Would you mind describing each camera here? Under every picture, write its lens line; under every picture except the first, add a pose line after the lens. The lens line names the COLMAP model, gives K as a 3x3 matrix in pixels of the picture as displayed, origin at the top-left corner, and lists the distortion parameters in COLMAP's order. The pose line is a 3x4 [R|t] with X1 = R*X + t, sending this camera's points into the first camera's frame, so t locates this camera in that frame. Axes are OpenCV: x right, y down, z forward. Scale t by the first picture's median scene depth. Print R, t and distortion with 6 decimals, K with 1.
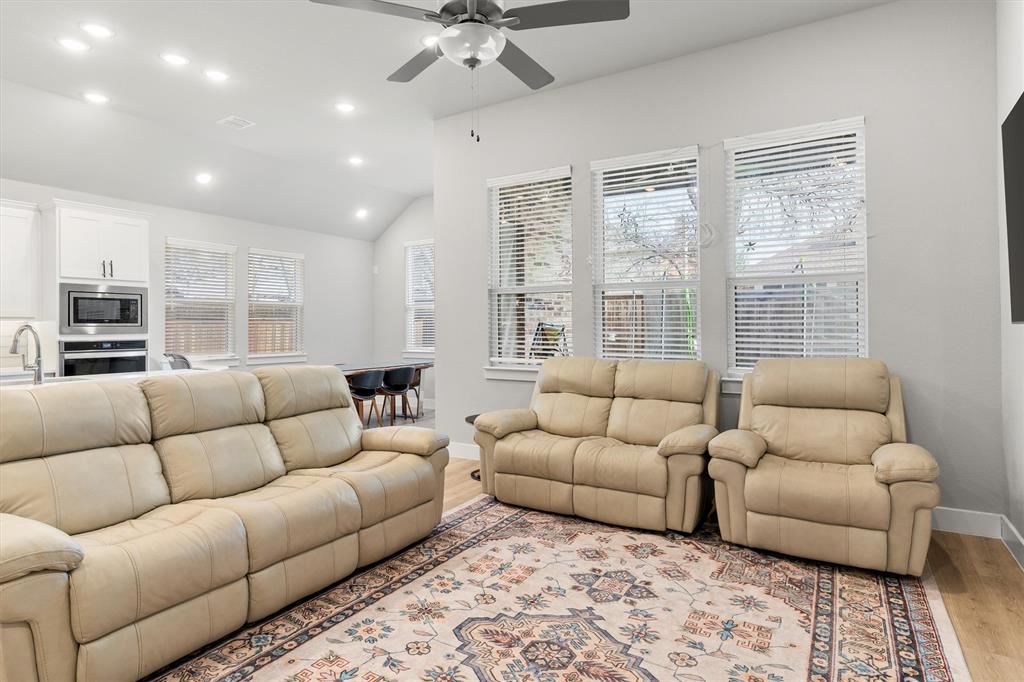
lens RADIAL K [[552.5, 0, 512.8], [0, 552.5, 335.4], [0, 0, 1]] dist [0.013555, 0.002227]
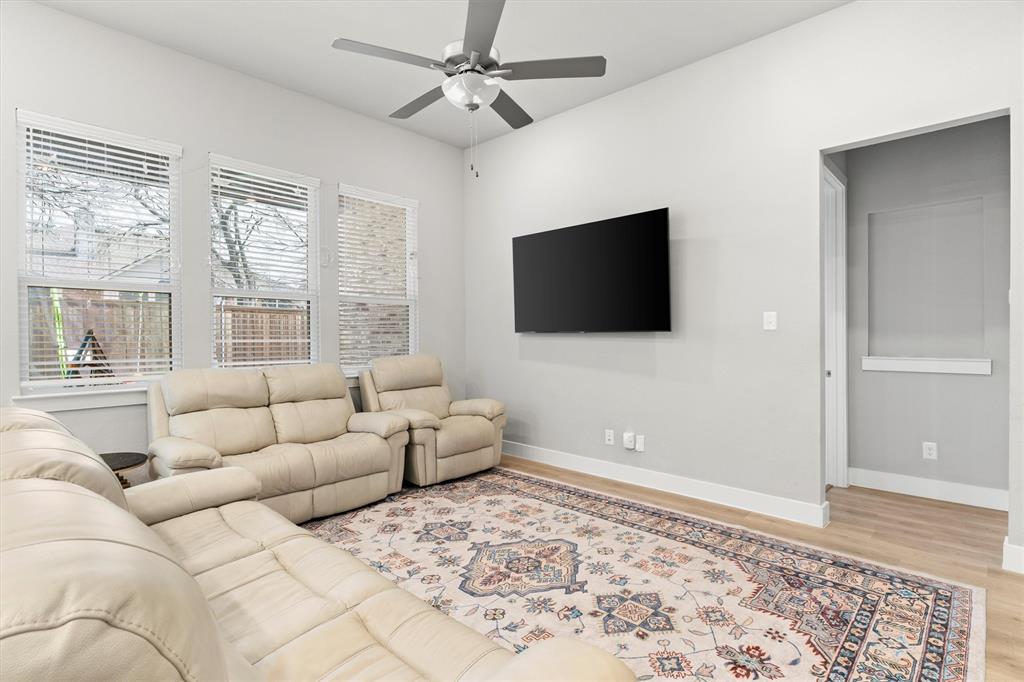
lens RADIAL K [[477.0, 0, 515.5], [0, 477.0, 339.4], [0, 0, 1]] dist [0.018627, 0.001858]
pose [[0.236035, -0.004864, 0.971732, -0.872112], [0.019756, 0.999805, 0.000206, 0.003011], [-0.971544, 0.019149, 0.236085, 0.564185]]
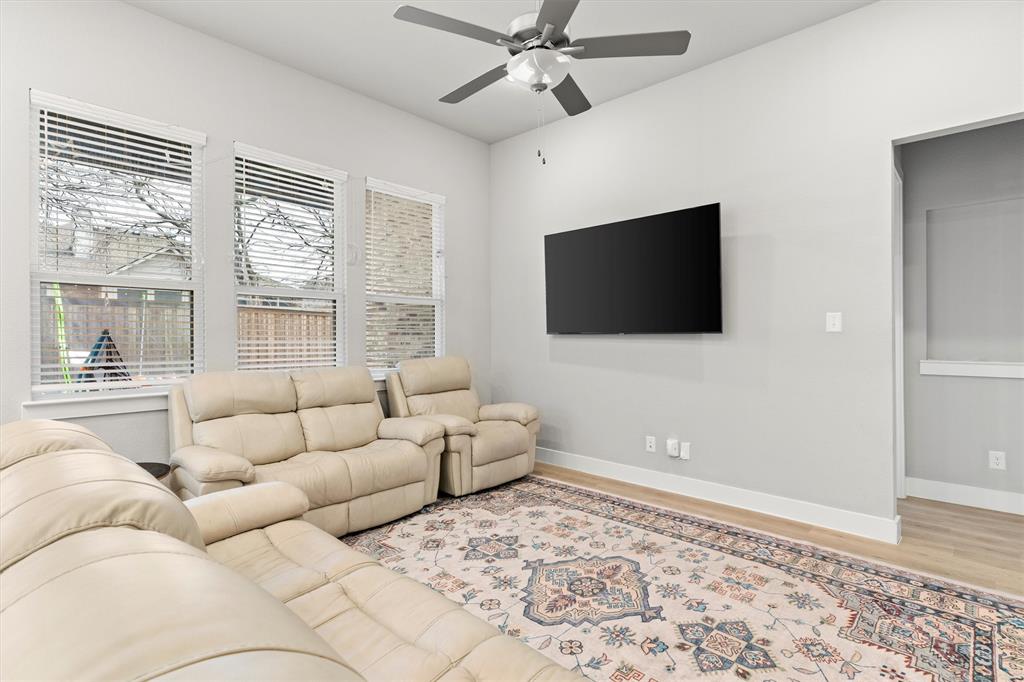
lens RADIAL K [[477.0, 0, 522.5], [0, 477.0, 339.7], [0, 0, 1]] dist [0.018627, 0.001858]
pose [[0.223630, -0.003005, 0.974670, -0.825967], [0.016657, 0.999861, -0.000739, -0.002026], [-0.974532, 0.016401, 0.223649, 0.692615]]
